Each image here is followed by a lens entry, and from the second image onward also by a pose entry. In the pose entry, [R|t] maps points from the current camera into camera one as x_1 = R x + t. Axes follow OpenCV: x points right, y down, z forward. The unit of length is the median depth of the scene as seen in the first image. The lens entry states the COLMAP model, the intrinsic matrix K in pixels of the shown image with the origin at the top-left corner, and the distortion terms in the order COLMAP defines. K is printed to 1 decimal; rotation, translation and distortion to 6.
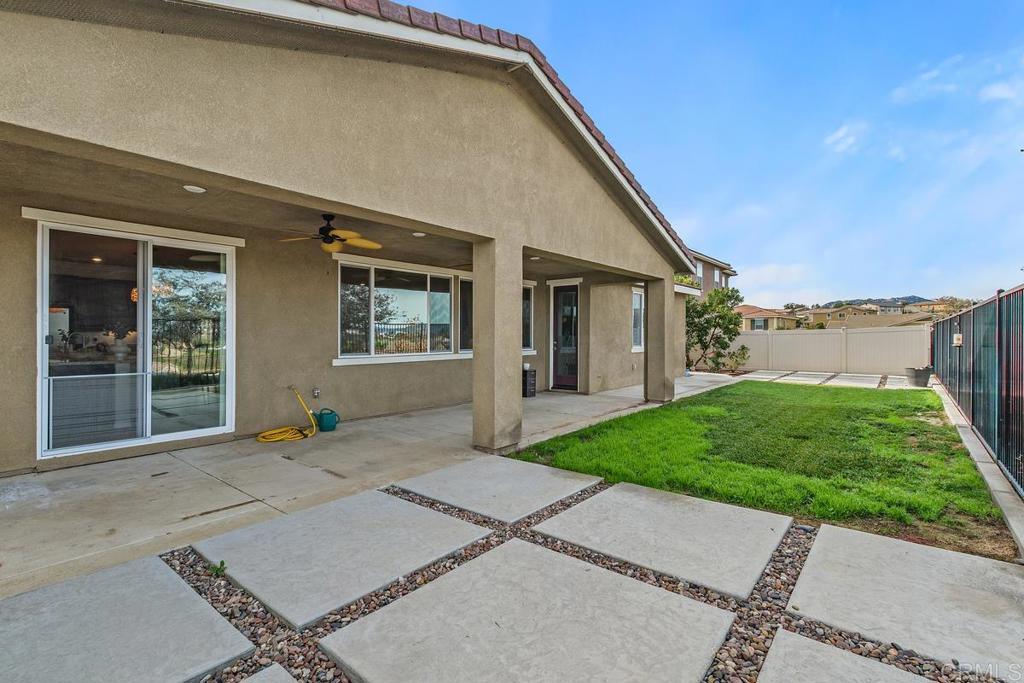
lens RADIAL K [[468.4, 0, 510.9], [0, 468.4, 334.5], [0, 0, 1]] dist [-0.003055, -0.000471]
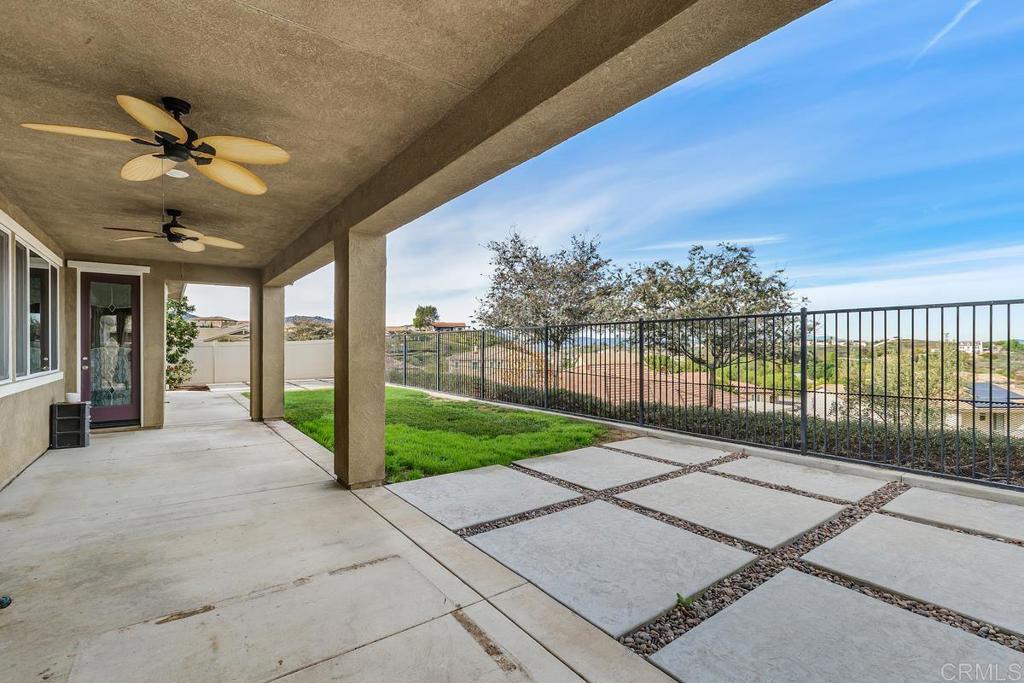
lens RADIAL K [[468.4, 0, 513.8], [0, 468.4, 346.6], [0, 0, 1]] dist [-0.003055, -0.000471]
pose [[0.245422, 0.000826, 0.969416, -1.280057], [-0.000076, 1.000000, -0.000833, 0.003497], [-0.969416, 0.000130, 0.245422, 0.878713]]
